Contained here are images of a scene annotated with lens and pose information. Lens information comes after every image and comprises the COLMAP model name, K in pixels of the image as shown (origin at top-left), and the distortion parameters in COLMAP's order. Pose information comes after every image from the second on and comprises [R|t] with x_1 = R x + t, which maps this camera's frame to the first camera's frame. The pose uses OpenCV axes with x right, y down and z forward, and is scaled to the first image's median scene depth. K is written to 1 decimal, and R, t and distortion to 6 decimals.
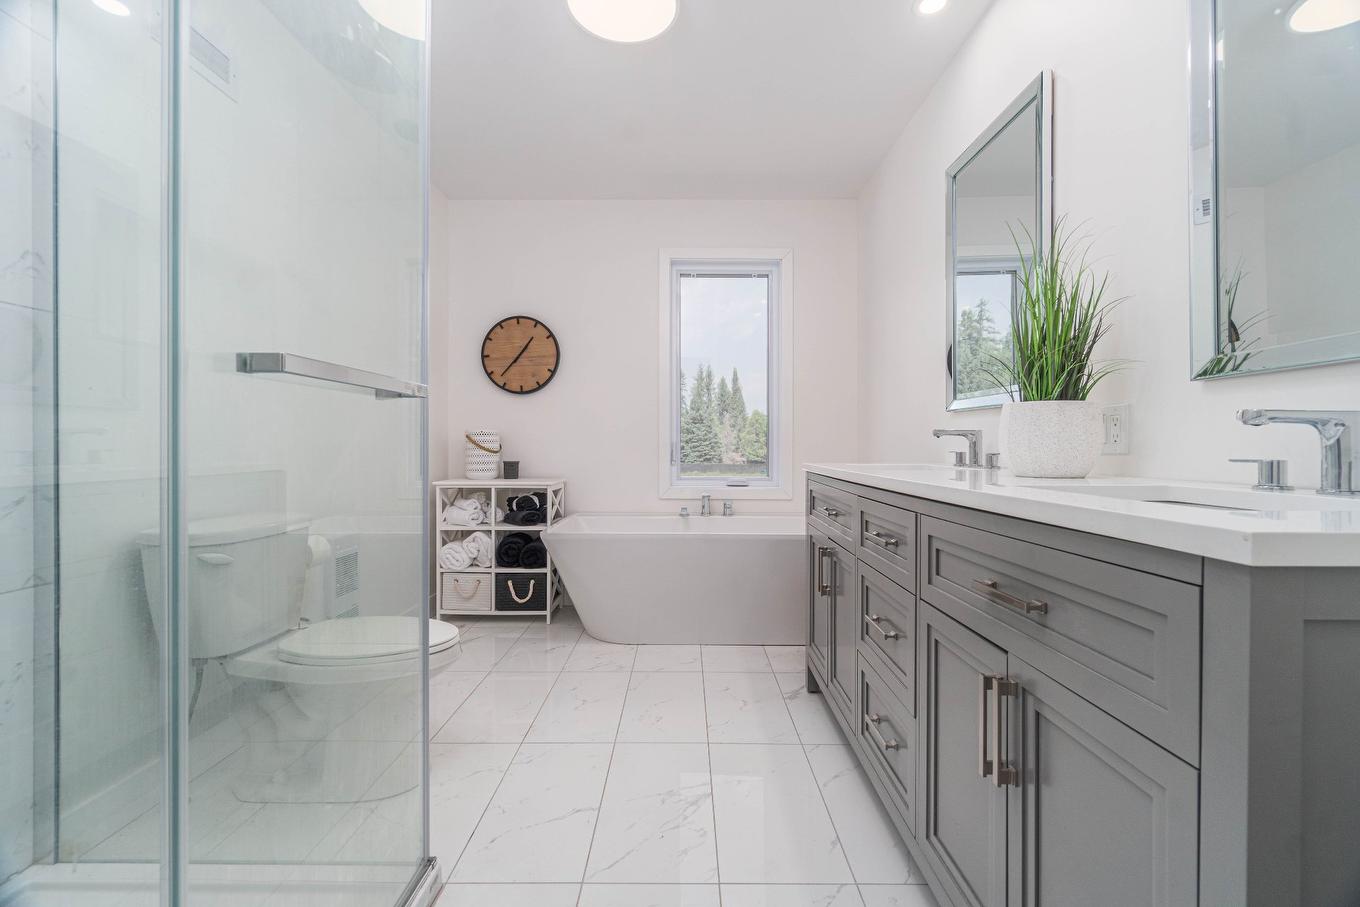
lens RADIAL K [[594.0, 0, 675.8], [0, 594.0, 451.1], [0, 0, 1]] dist [0.000014, 0.000003]
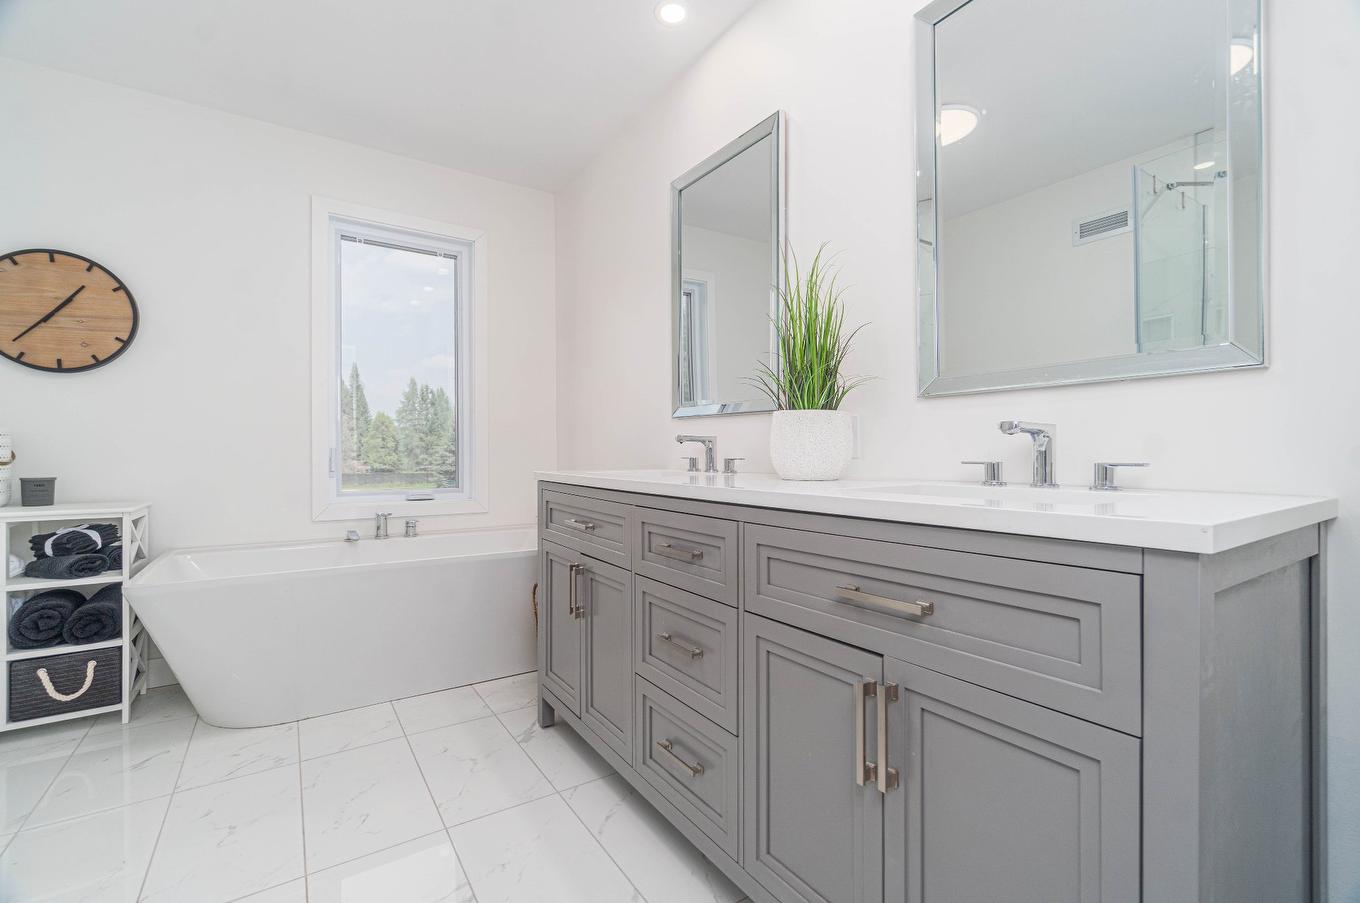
lens RADIAL K [[603.5, 0, 680.0], [0, 603.5, 451.5], [0, 0, 1]] dist [-0.000915, 0.000088]
pose [[0.823095, -0.002244, 0.567900, -0.085955], [0.007716, 0.999944, -0.007233, -0.000895], [-0.567852, 0.010336, 0.823066, 0.094859]]
